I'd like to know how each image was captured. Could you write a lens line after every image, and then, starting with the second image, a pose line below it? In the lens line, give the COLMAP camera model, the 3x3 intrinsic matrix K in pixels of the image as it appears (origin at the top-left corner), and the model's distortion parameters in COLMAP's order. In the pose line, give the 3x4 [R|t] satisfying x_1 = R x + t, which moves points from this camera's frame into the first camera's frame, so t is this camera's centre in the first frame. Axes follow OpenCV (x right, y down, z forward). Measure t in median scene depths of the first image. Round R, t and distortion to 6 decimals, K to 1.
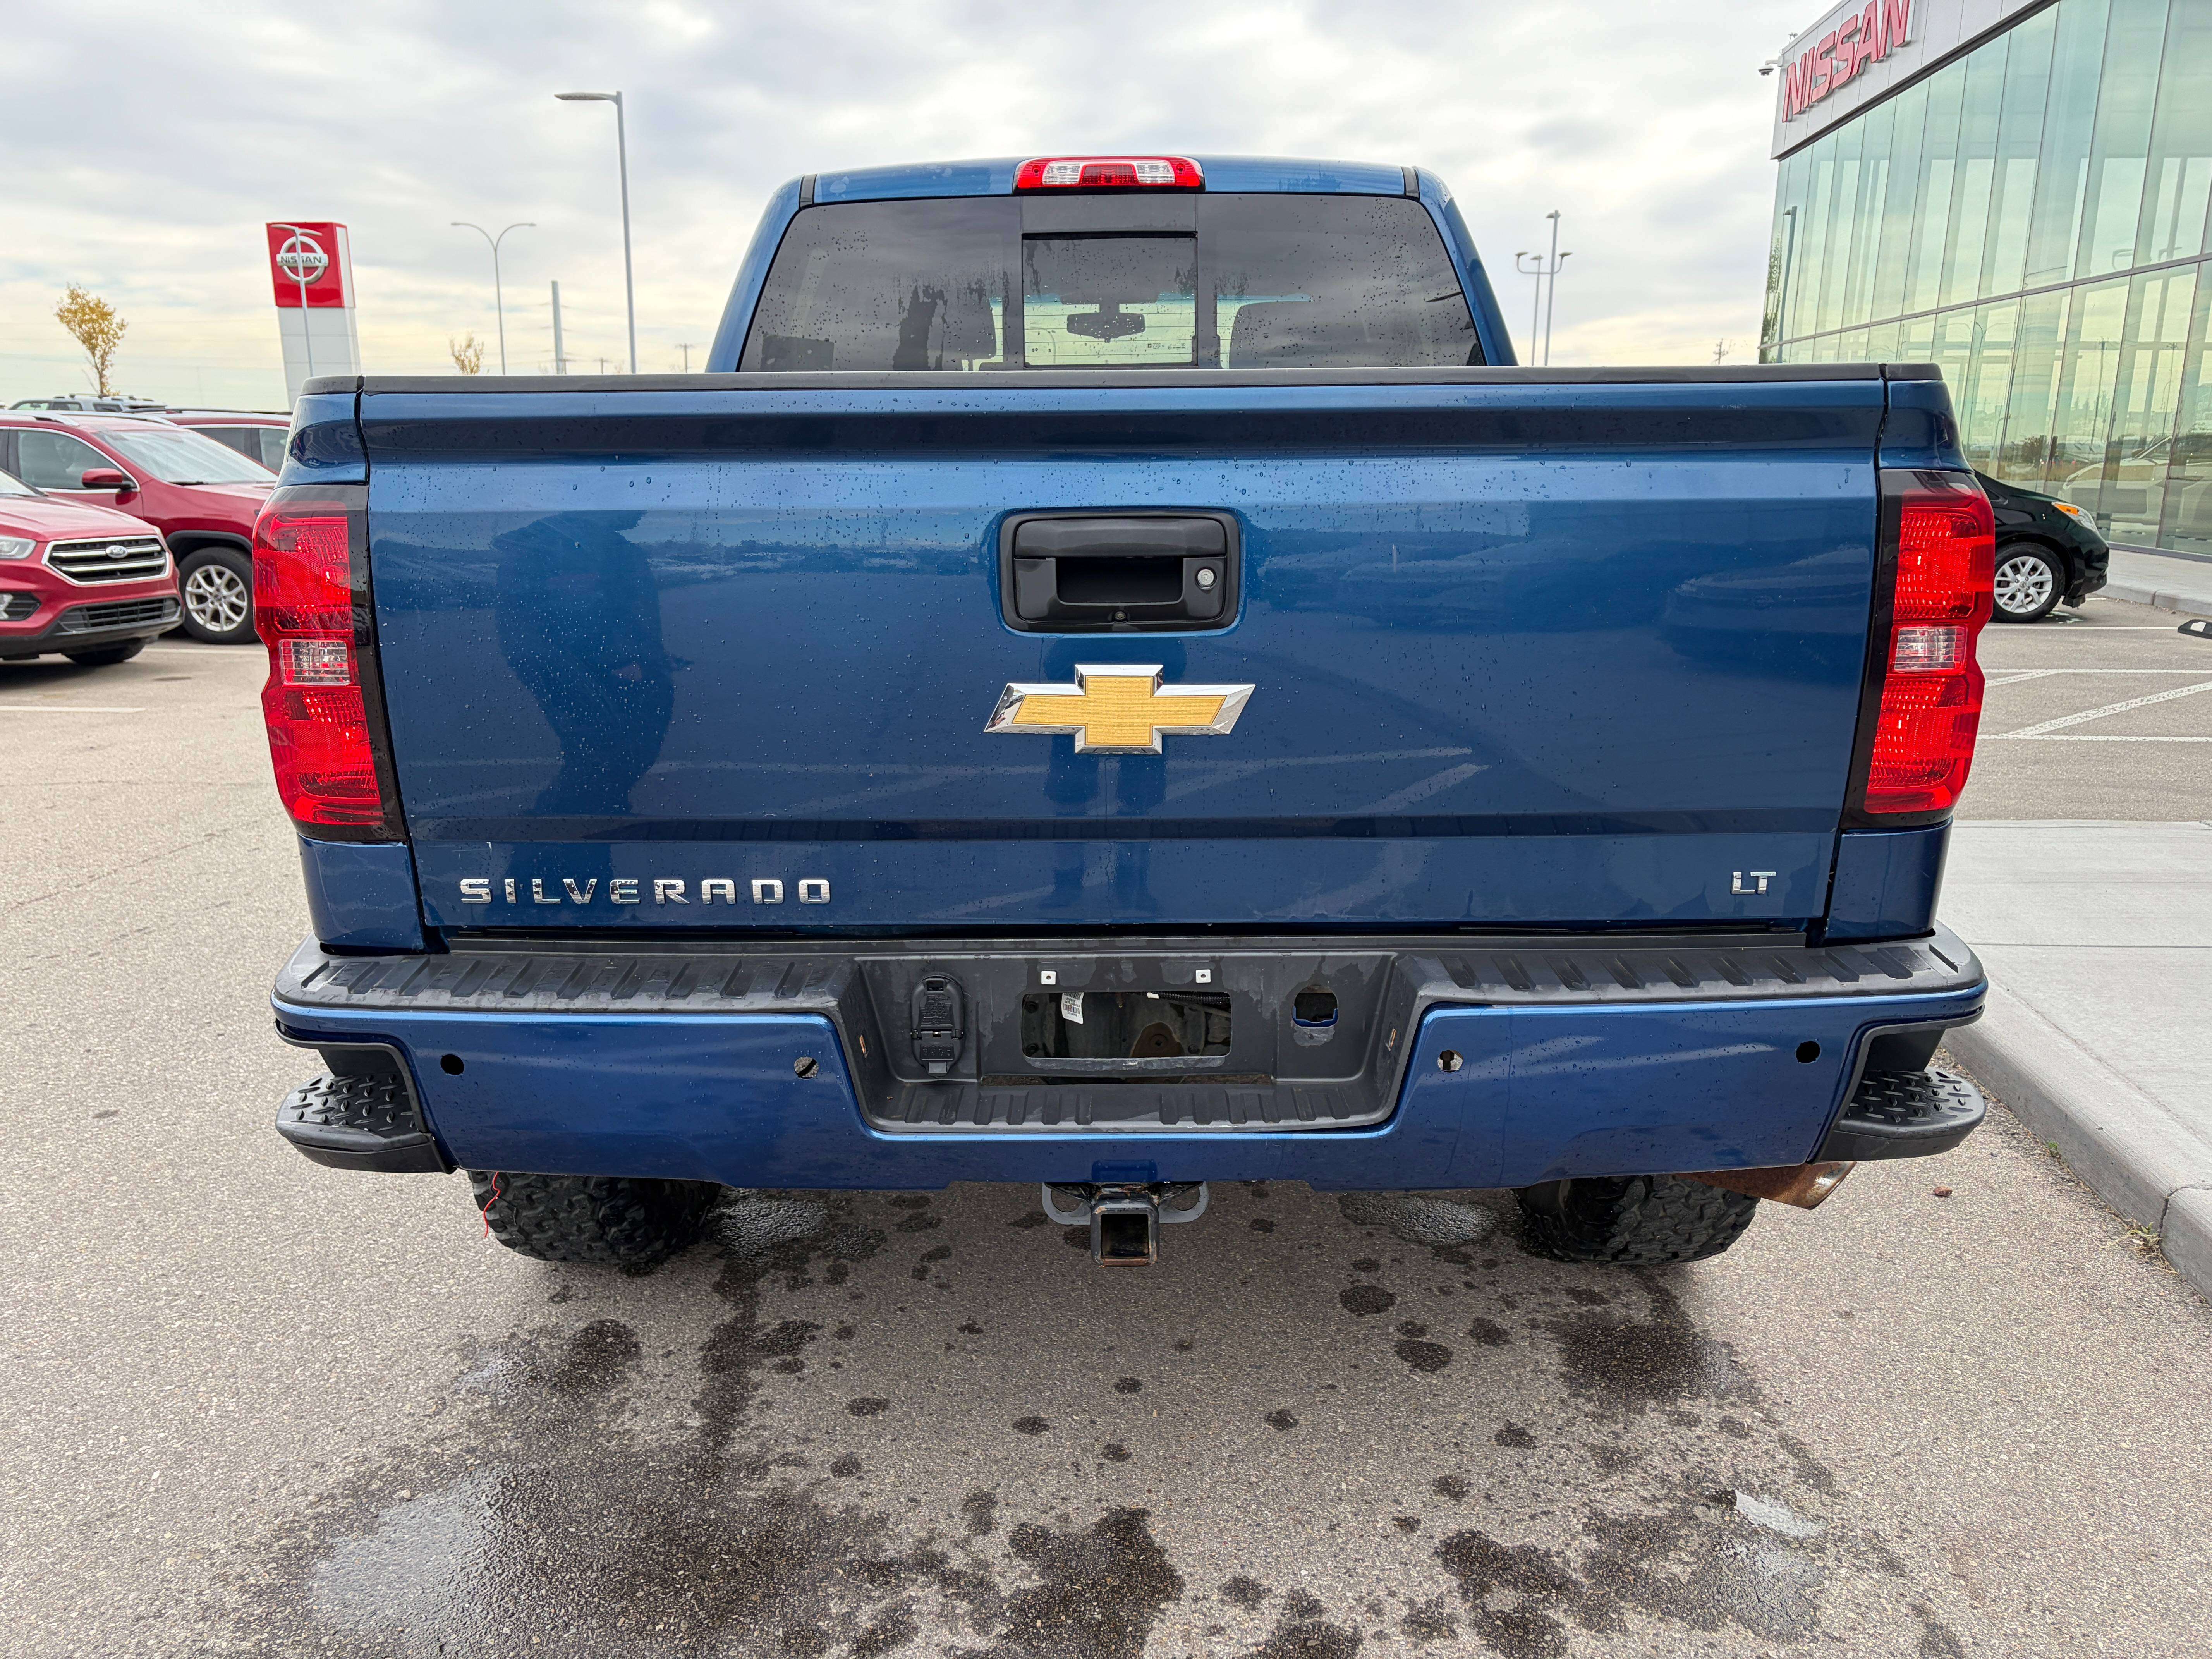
lens RADIAL K [[1749.2, 0, 1103.3], [0, 1749.2, 827.3], [0, 0, 1]] dist [0.054392, -0.043402]
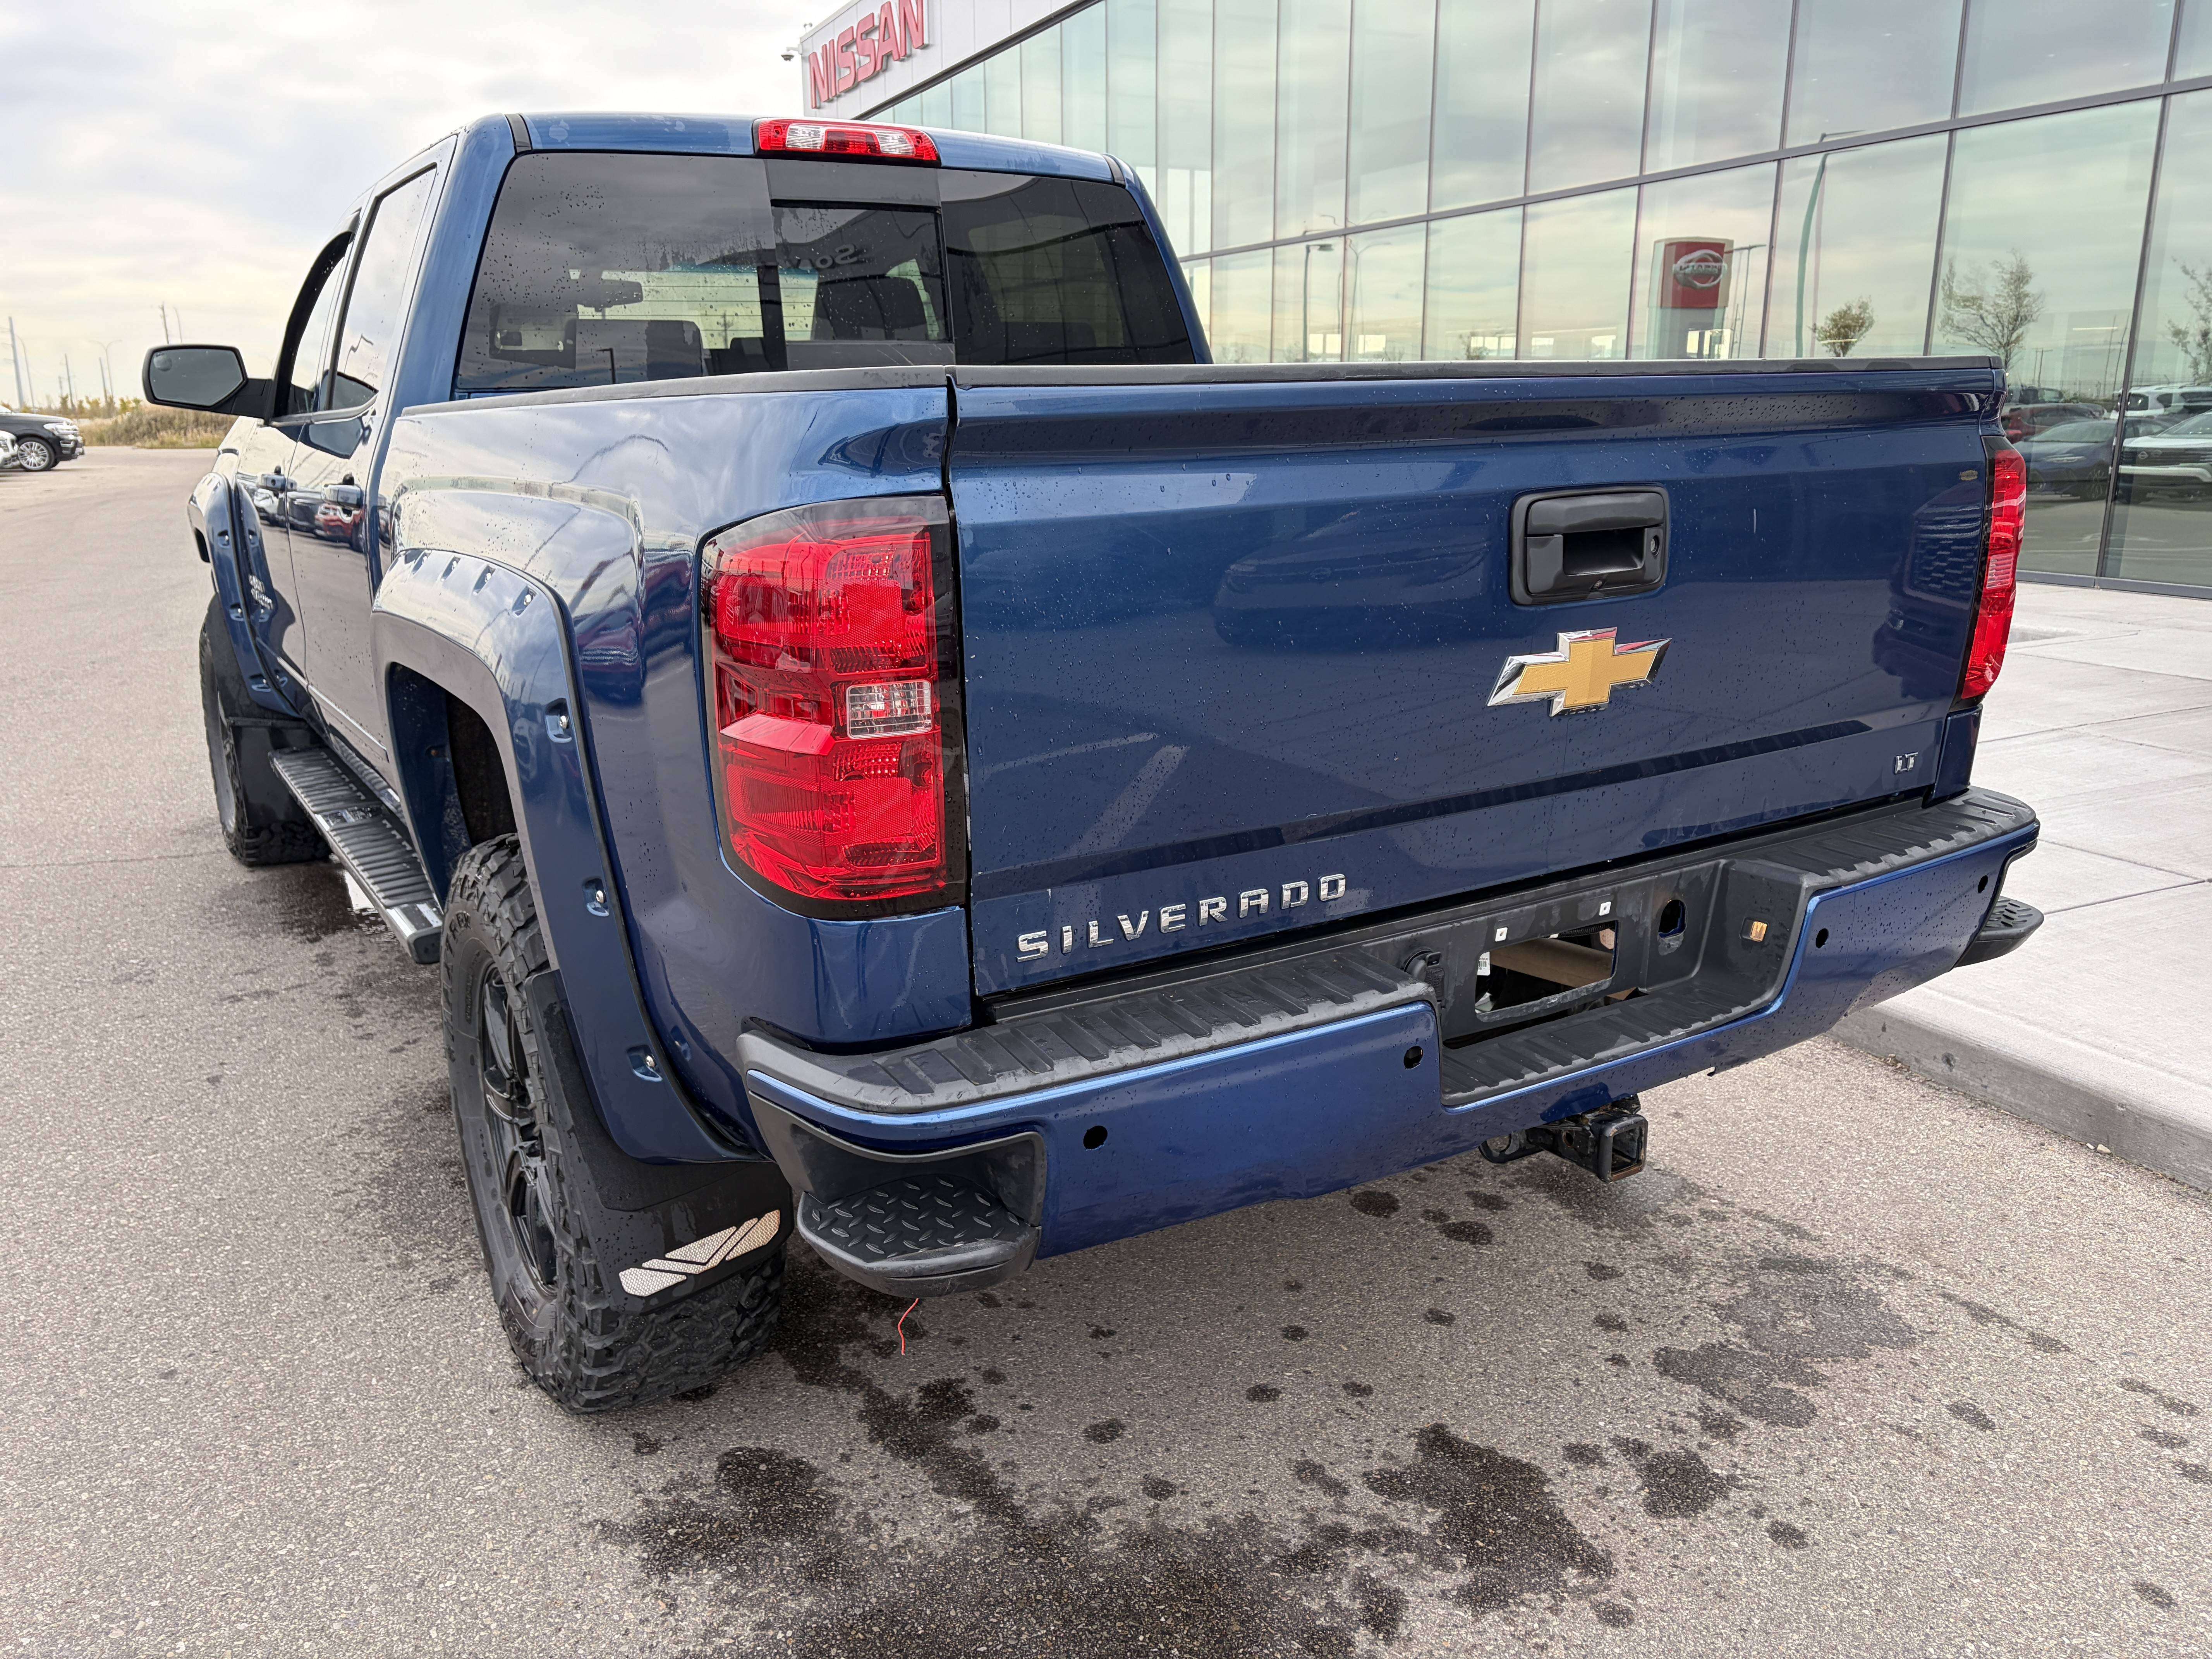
lens RADIAL K [[1749.2, 0, 1116.1], [0, 1749.2, 820.6], [0, 0, 1]] dist [0.054392, -0.043402]
pose [[0.832173, -0.138525, 0.536935, -0.672286], [0.131319, 0.989982, 0.051881, -0.057343], [-0.538743, 0.027336, 0.842027, 0.197539]]
